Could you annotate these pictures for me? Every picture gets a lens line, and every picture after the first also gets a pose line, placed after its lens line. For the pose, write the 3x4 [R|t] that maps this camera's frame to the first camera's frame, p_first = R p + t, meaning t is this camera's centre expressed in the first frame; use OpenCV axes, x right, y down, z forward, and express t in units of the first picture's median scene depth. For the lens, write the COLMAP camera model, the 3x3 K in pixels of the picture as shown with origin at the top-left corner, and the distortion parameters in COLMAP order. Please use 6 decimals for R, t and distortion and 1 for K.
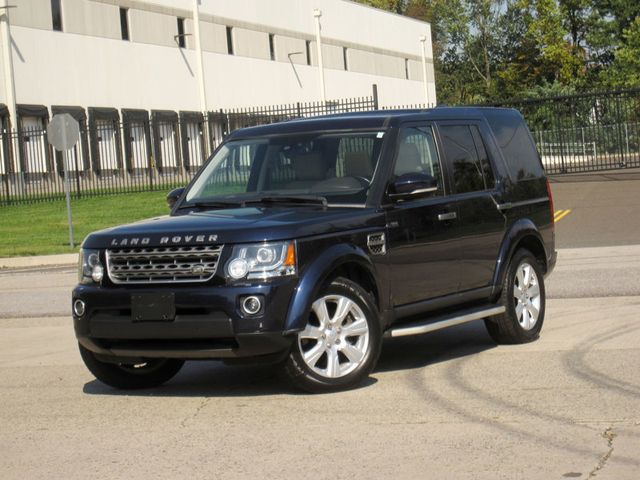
lens RADIAL K [[1738.7, 0, 319.6], [0, 1738.7, 238.6], [0, 0, 1]] dist [-0.025037, 0.000000]
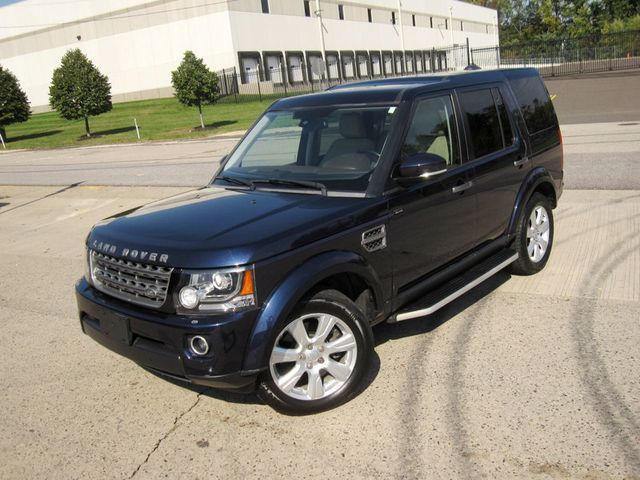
lens RADIAL K [[636.2, 0, 316.6], [0, 636.2, 243.8], [0, 0, 1]] dist [-0.056616, 0.000000]
pose [[0.978693, 0.020673, -0.204287, 0.071239], [0.025281, 0.975217, 0.219803, -0.069033], [0.203768, -0.220284, 0.953915, 0.665045]]
